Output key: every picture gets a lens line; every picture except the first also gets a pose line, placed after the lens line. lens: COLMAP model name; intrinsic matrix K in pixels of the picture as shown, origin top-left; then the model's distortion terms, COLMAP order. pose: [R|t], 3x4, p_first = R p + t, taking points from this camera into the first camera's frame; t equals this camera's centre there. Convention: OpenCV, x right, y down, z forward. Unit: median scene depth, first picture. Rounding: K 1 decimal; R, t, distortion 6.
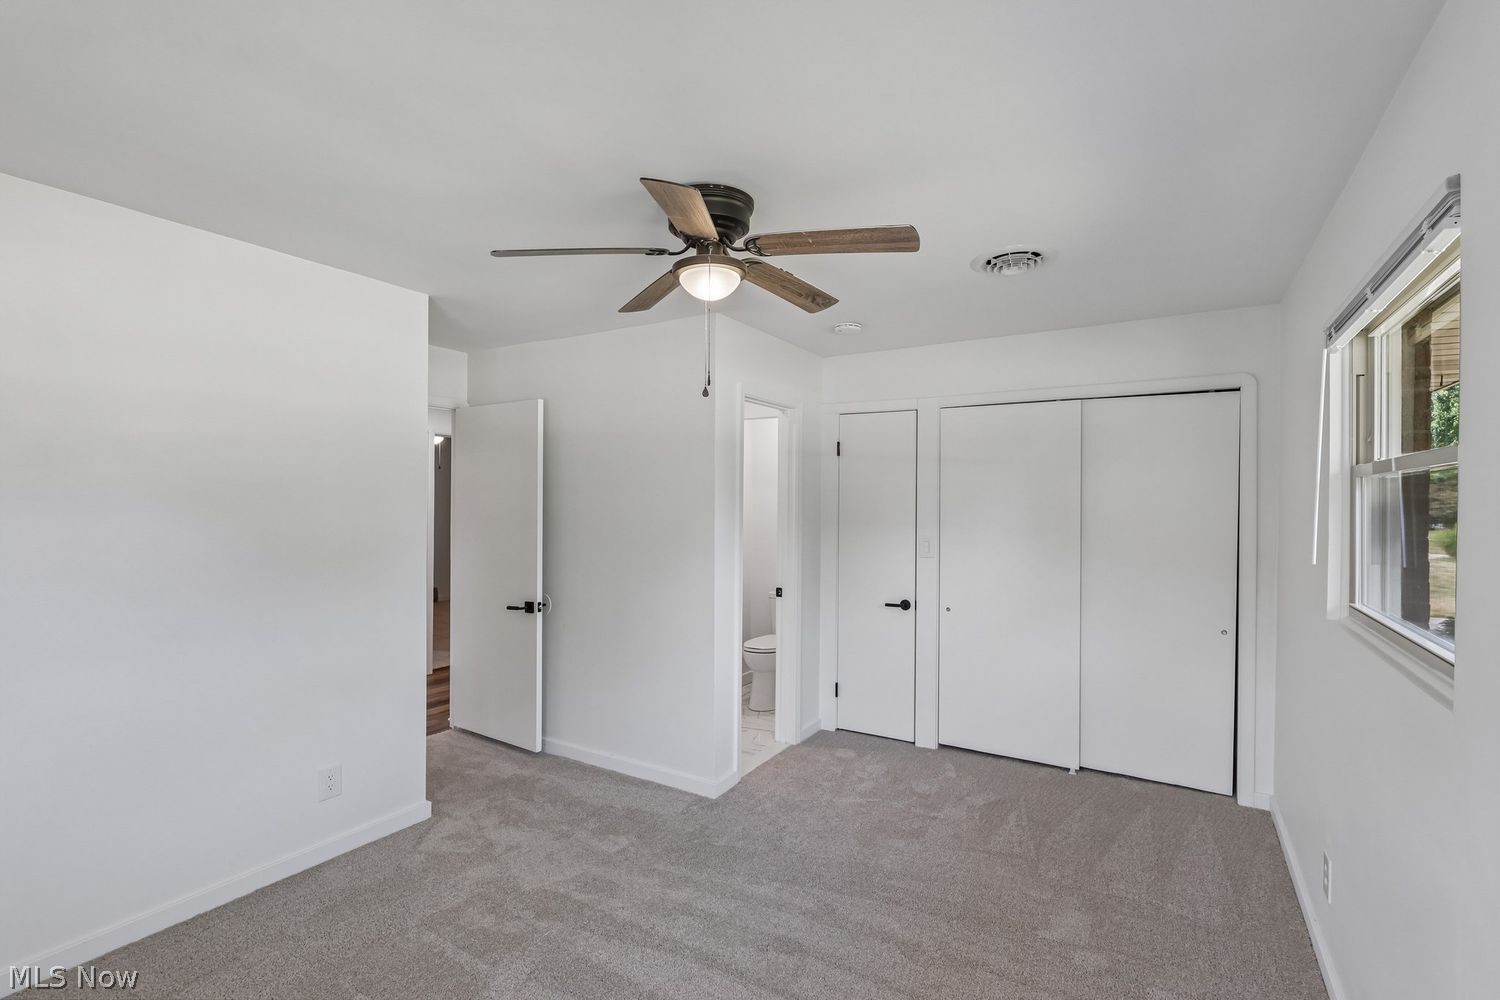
lens RADIAL K [[695.1, 0, 748.2], [0, 695.1, 500.6], [0, 0, 1]] dist [-0.000799, 0.000017]
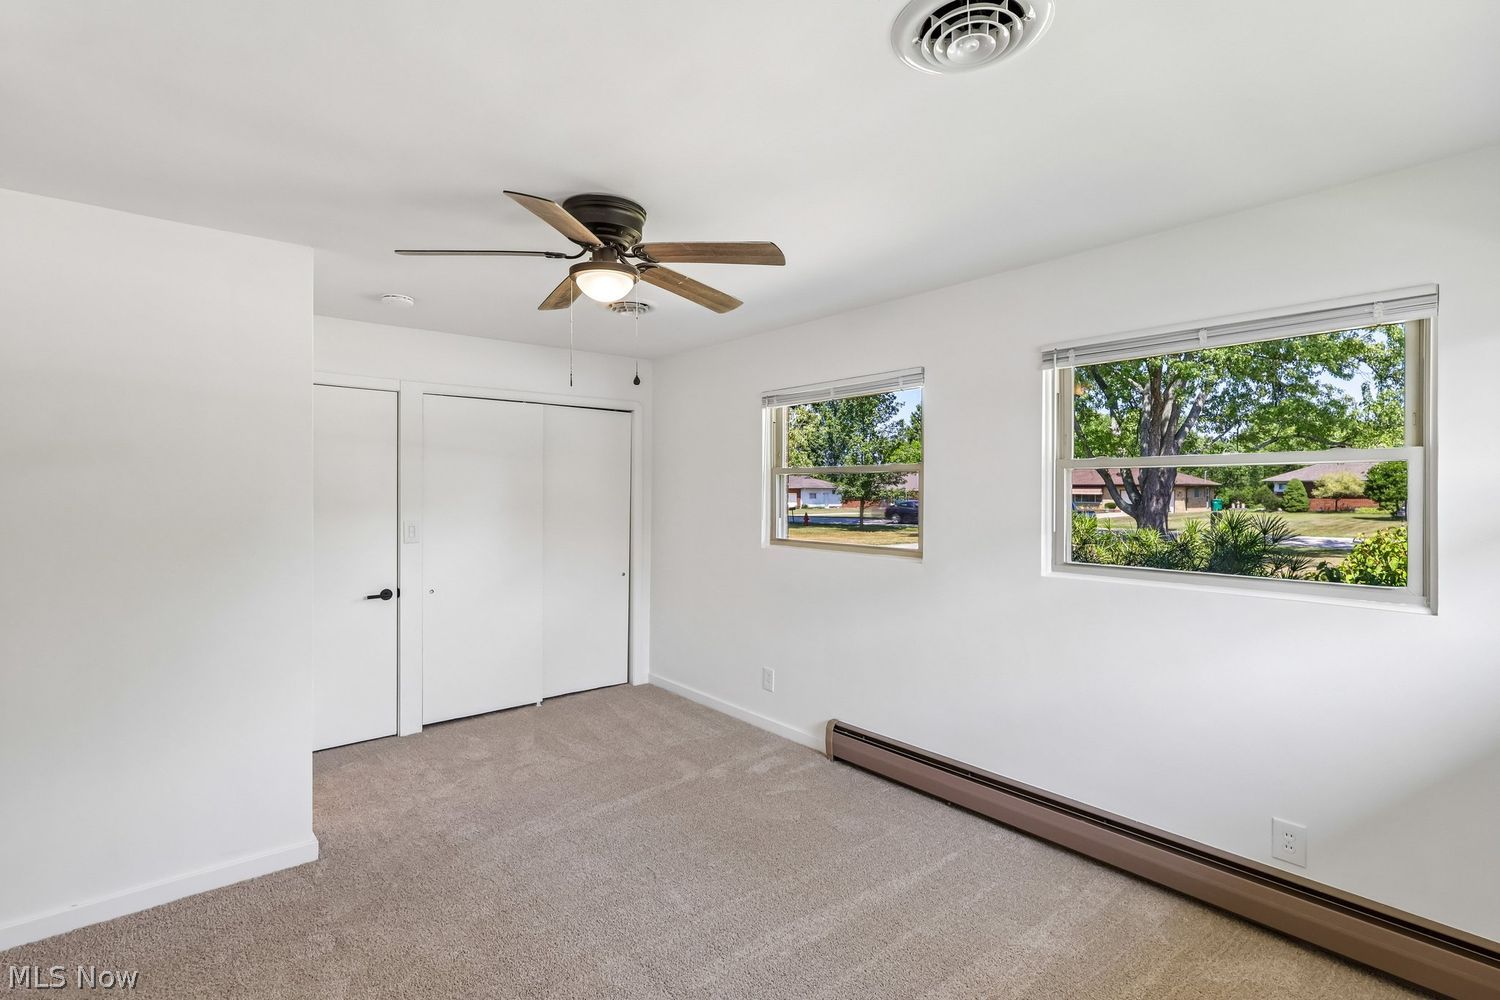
lens RADIAL K [[695.1, 0, 752.7], [0, 695.1, 495.0], [0, 0, 1]] dist [-0.000799, 0.000017]
pose [[0.311086, -0.012121, 0.950304, -0.592659], [-0.002312, 0.999906, 0.013510, -0.000613], [-0.950379, -0.006400, 0.311029, 0.257270]]
